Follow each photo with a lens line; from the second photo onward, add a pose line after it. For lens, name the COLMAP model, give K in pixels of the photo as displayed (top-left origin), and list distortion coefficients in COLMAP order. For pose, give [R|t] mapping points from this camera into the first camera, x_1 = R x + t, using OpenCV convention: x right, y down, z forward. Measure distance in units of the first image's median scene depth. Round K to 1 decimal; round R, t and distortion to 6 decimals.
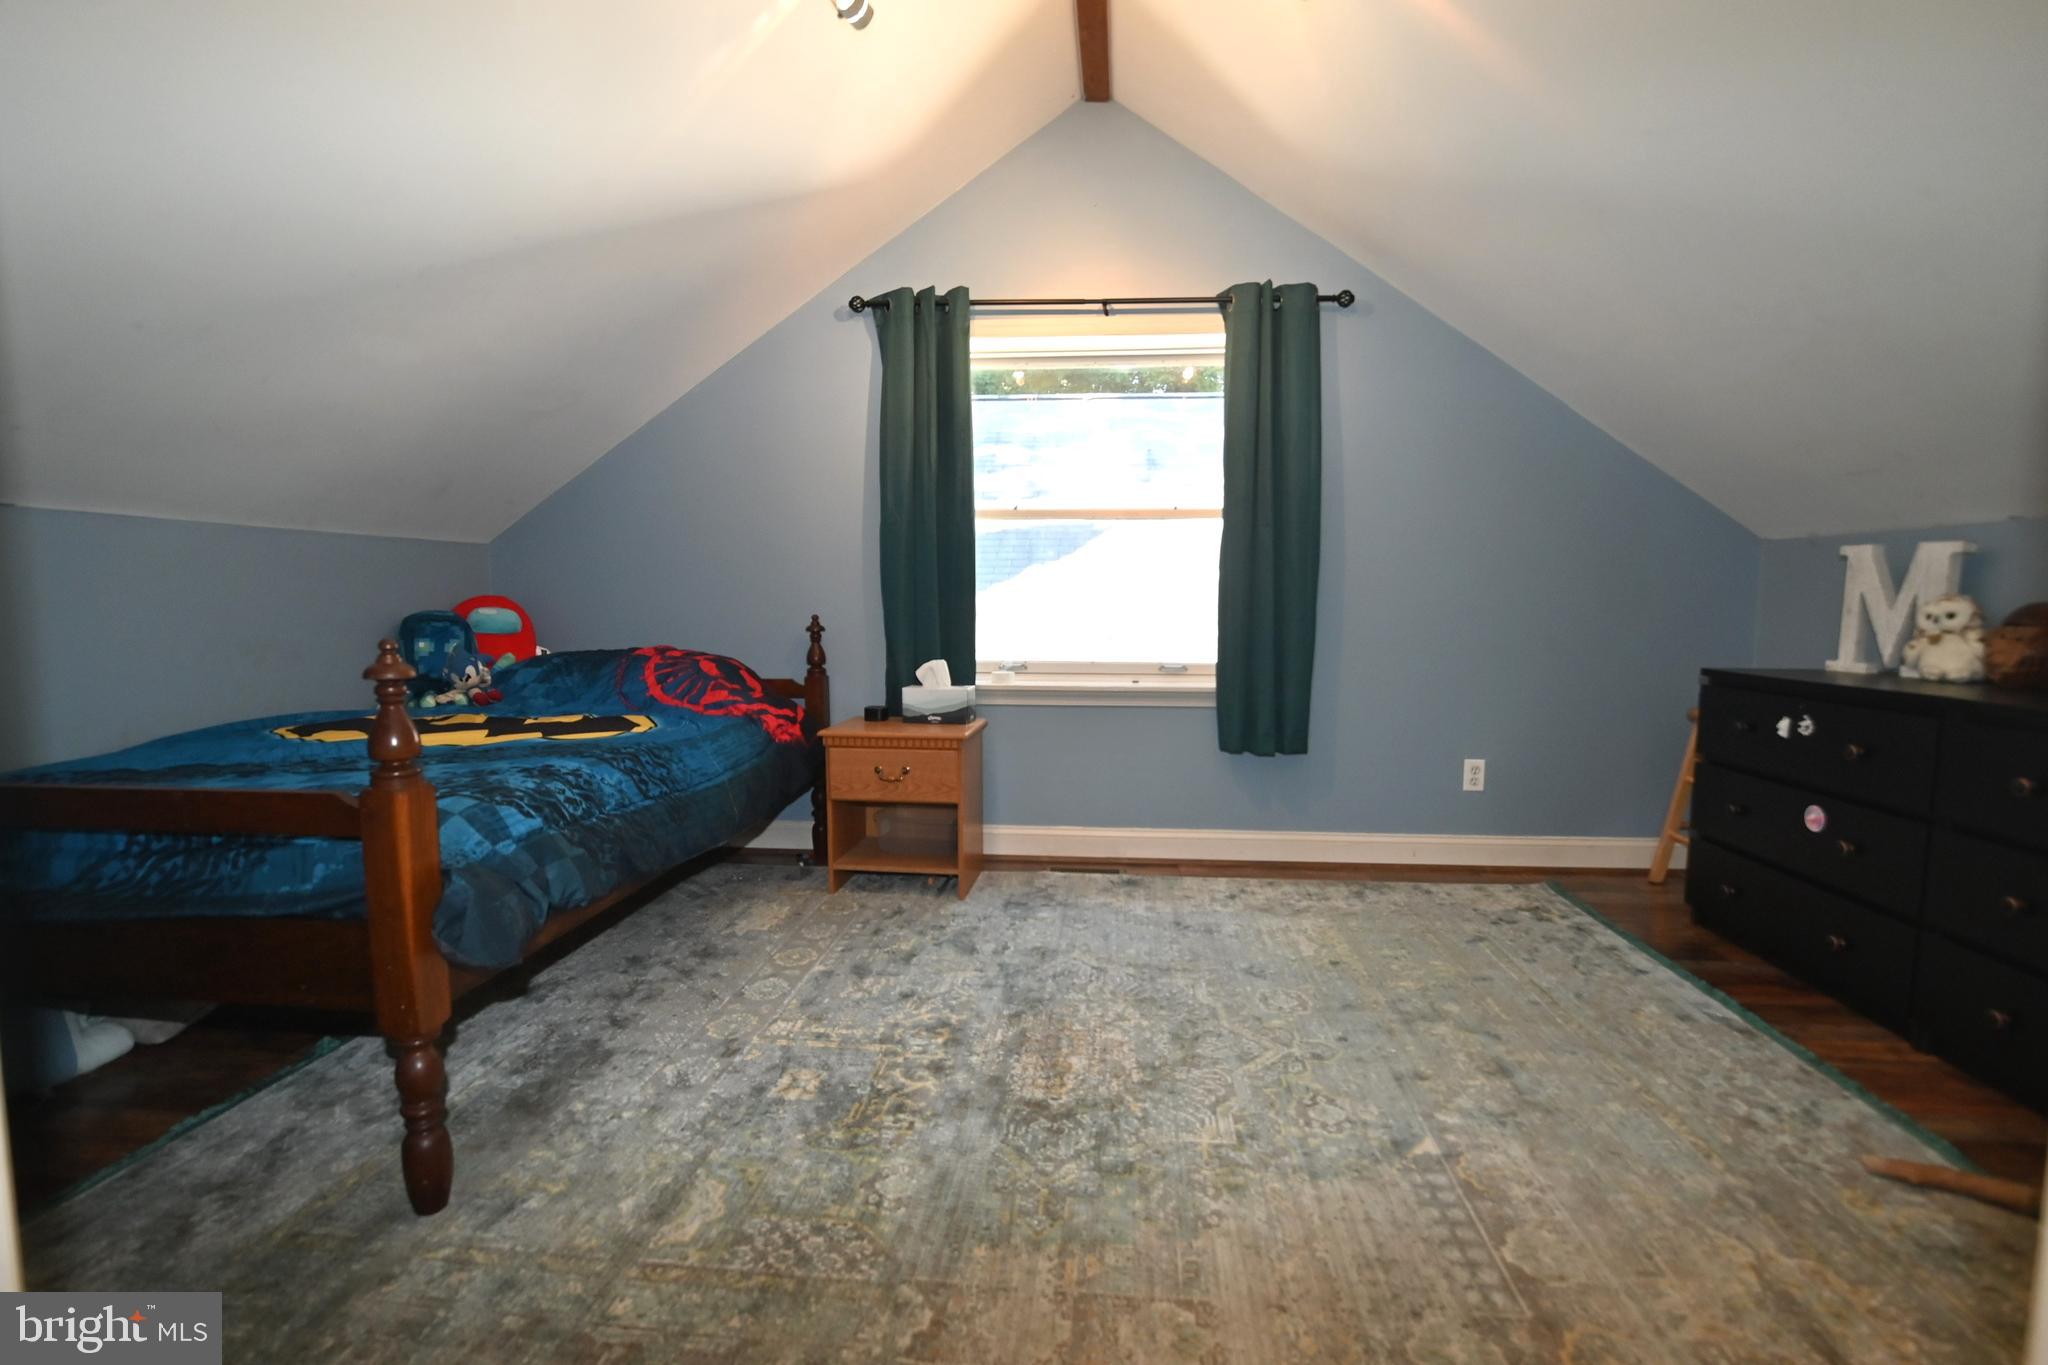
lens RADIAL K [[929.9, 0, 1028.6], [0, 929.9, 683.4], [0, 0, 1]] dist [-0.031648, 0.002982]
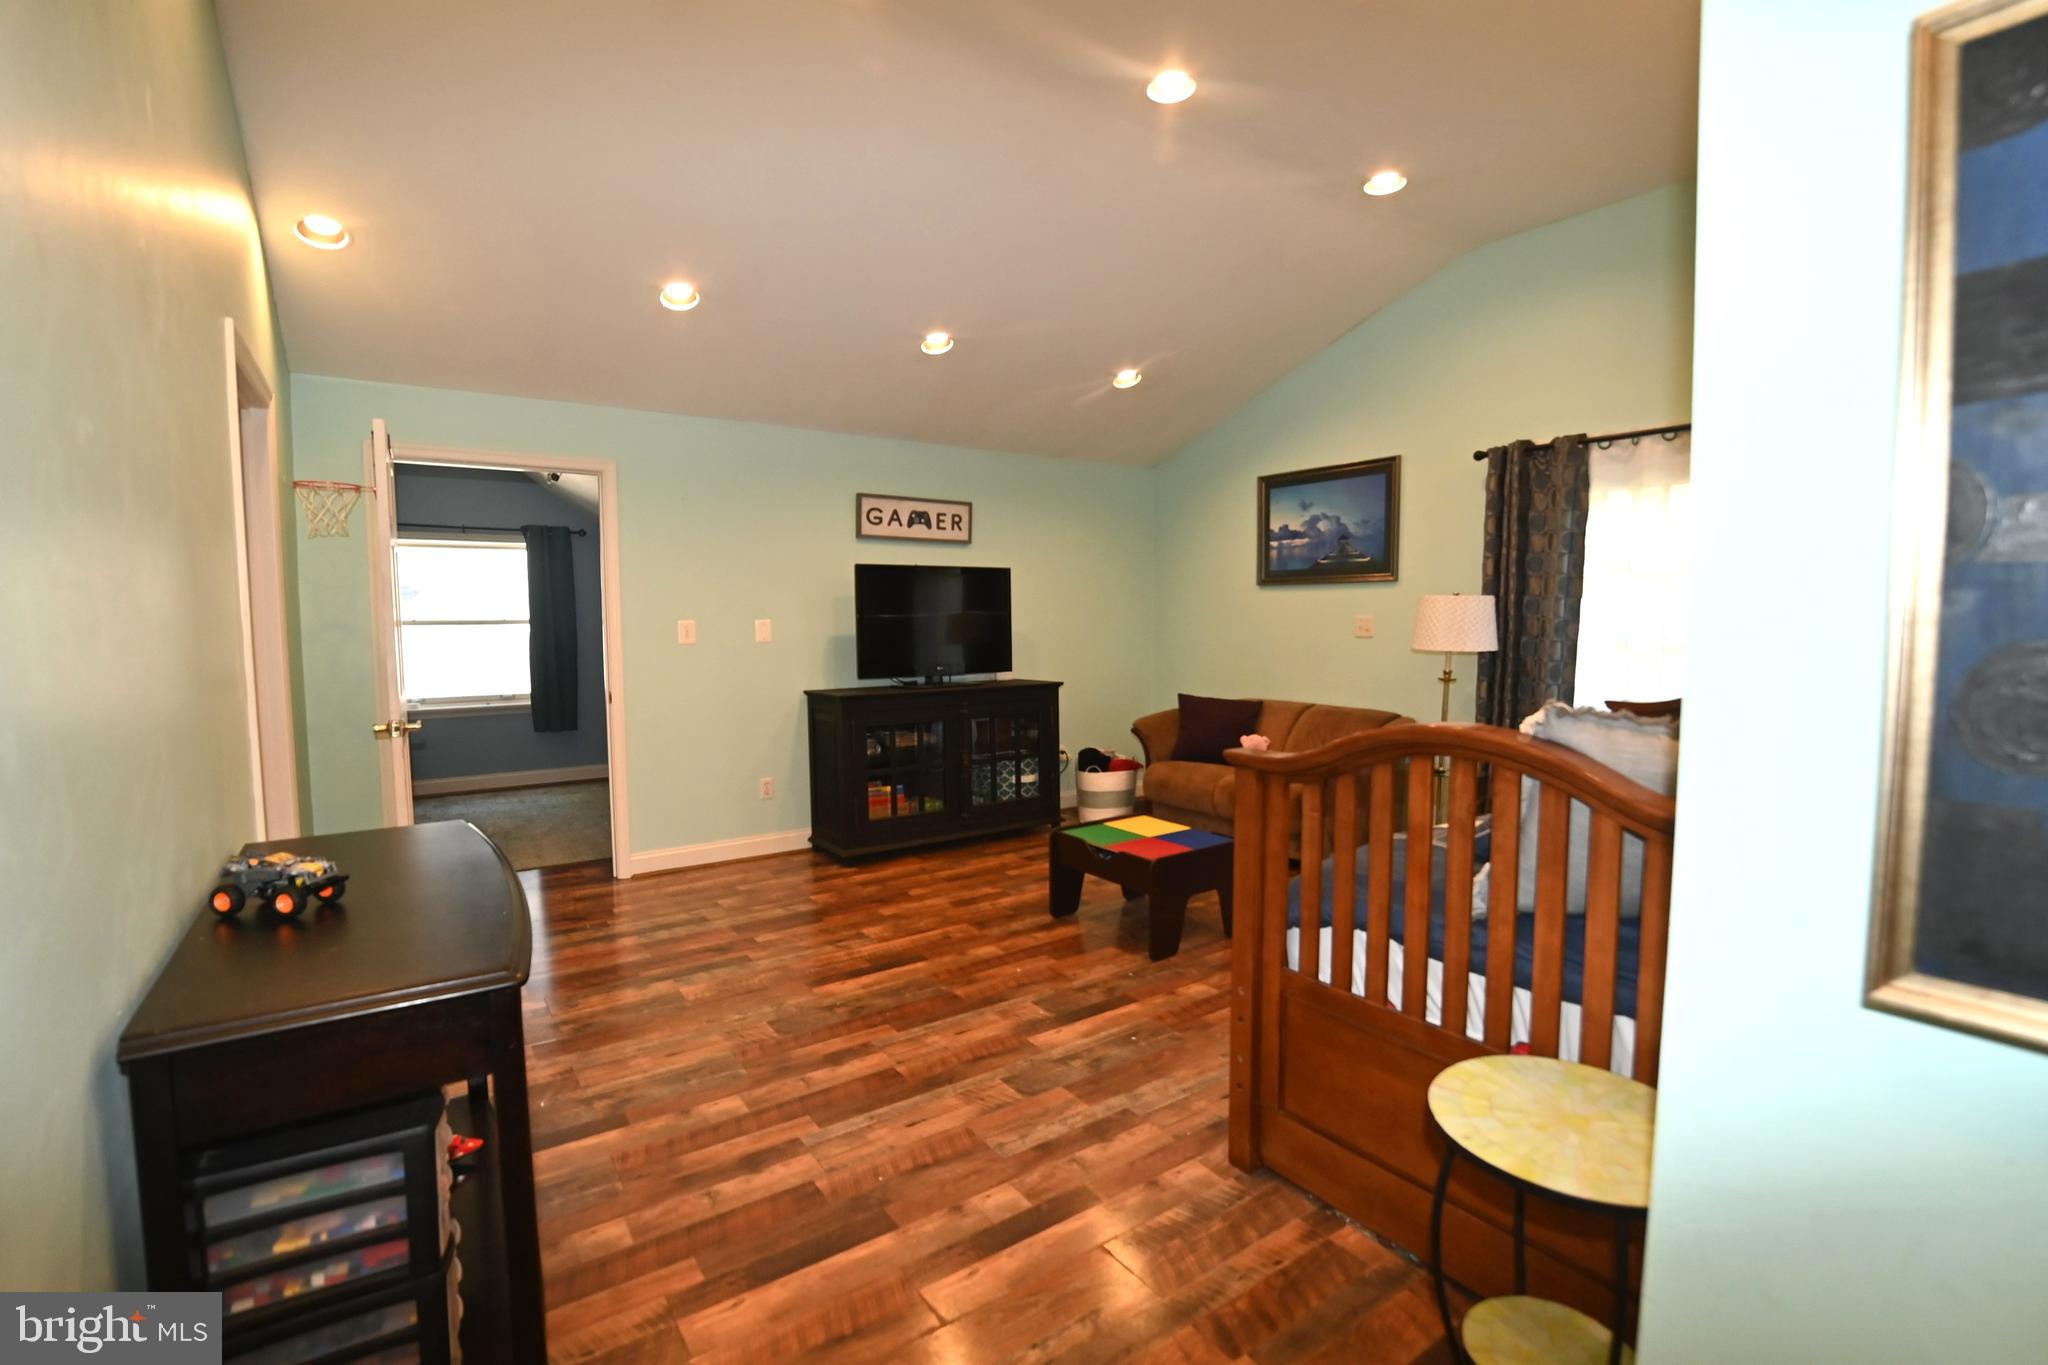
lens RADIAL K [[929.9, 0, 1031.0], [0, 929.9, 687.9], [0, 0, 1]] dist [-0.031648, 0.002982]
pose [[0.763953, -0.053151, 0.643079, -0.286495], [0.063591, 0.997952, 0.006937, 0.024381], [-0.642131, 0.035594, 0.765768, -1.390386]]
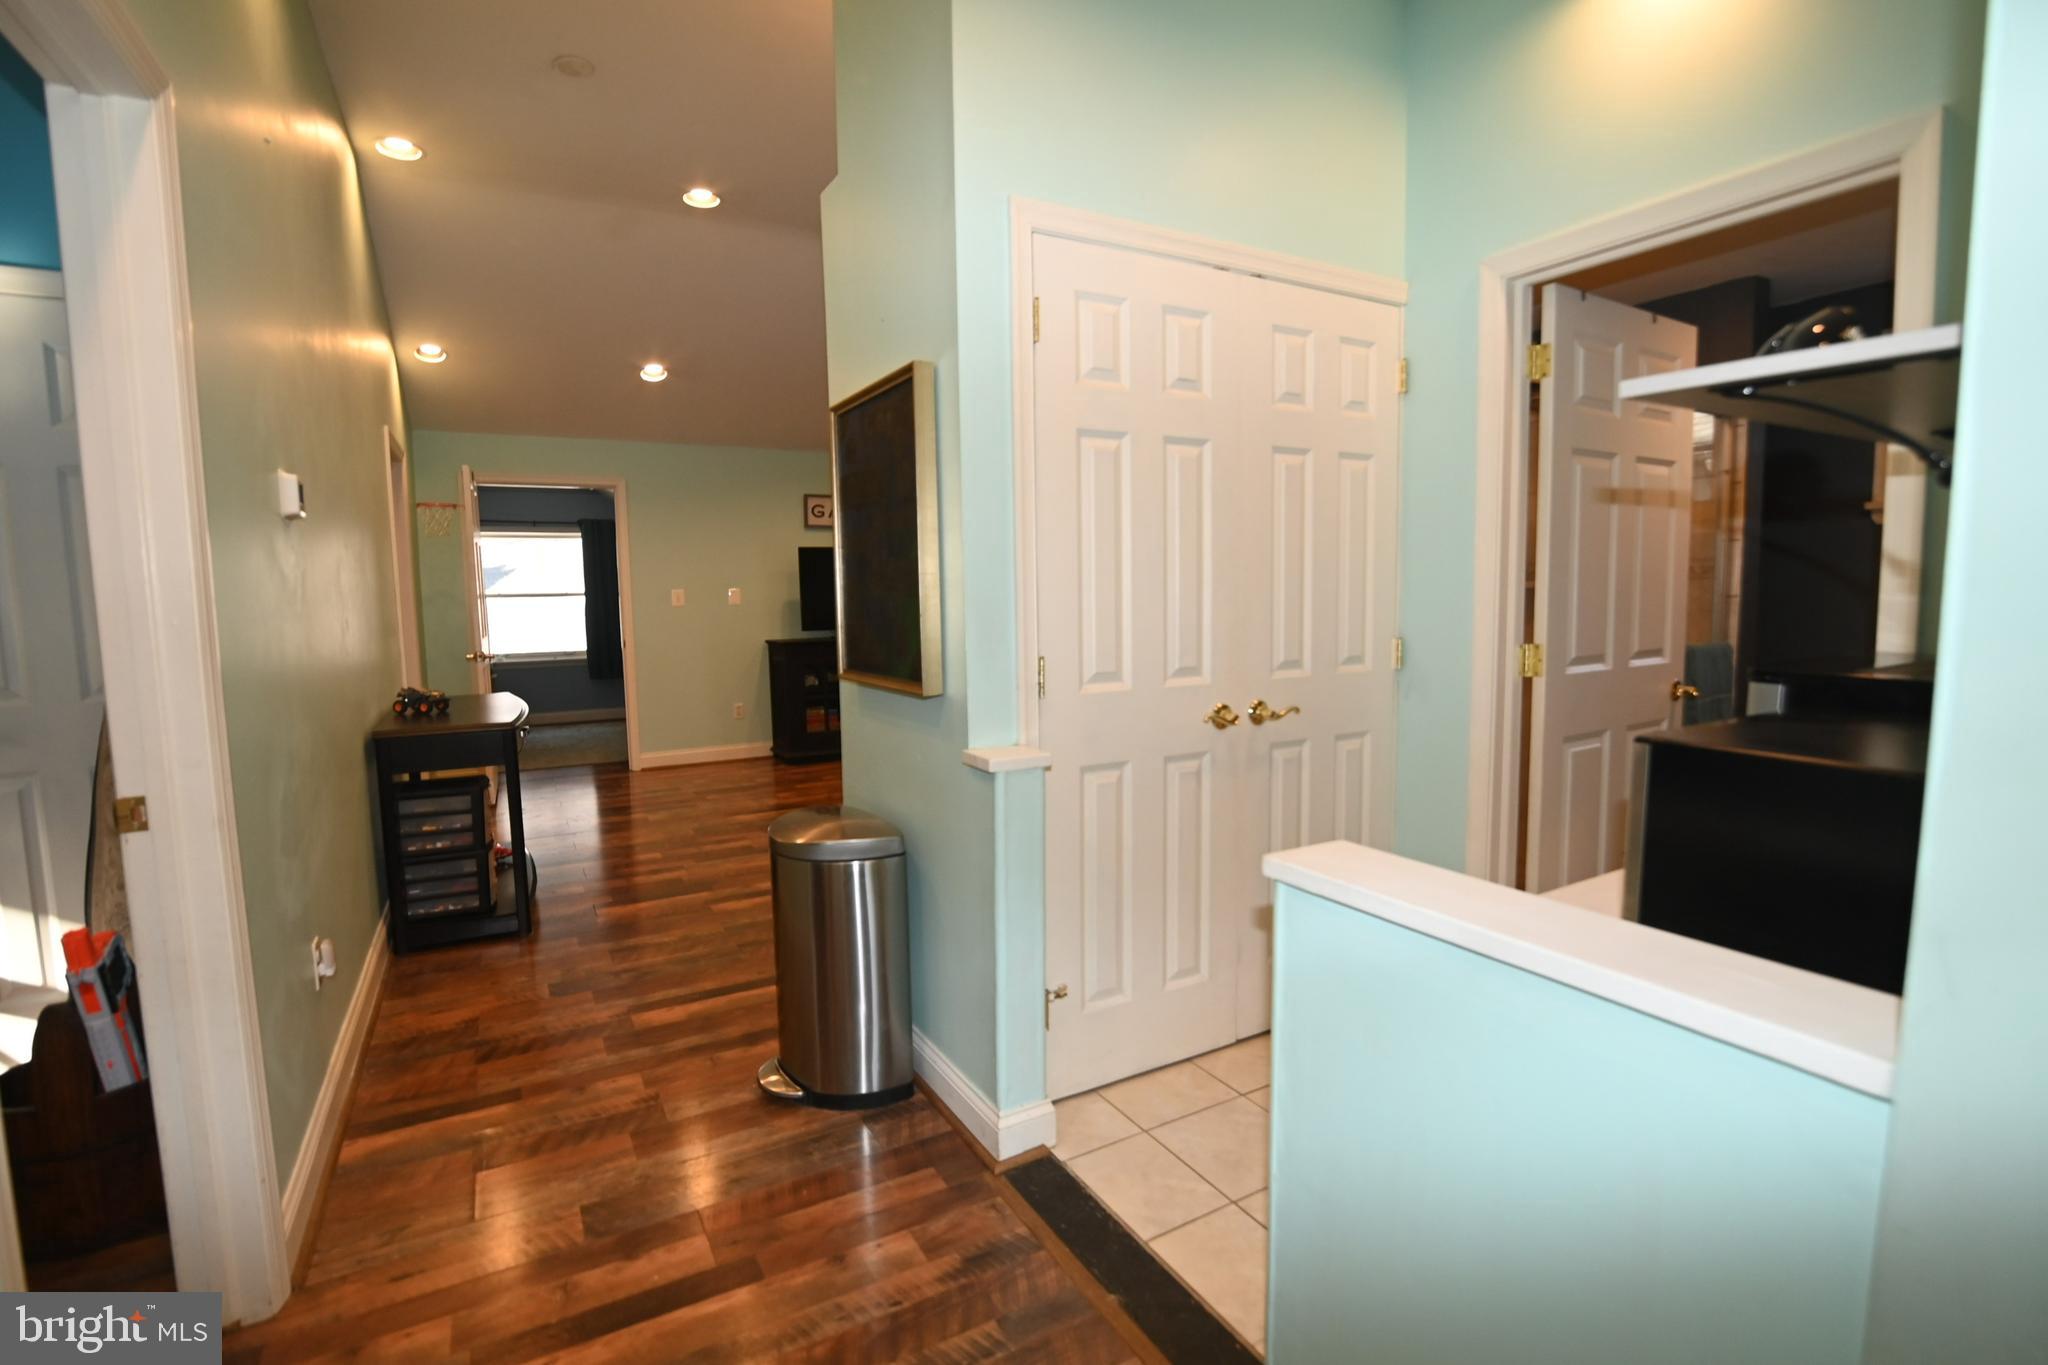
lens RADIAL K [[929.9, 0, 1013.0], [0, 929.9, 681.9], [0, 0, 1]] dist [-0.031648, 0.002982]
pose [[0.821408, -0.067755, 0.566302, -0.321857], [0.067266, 0.997497, 0.021778, 0.100495], [-0.566360, 0.020204, 0.823910, -2.010262]]
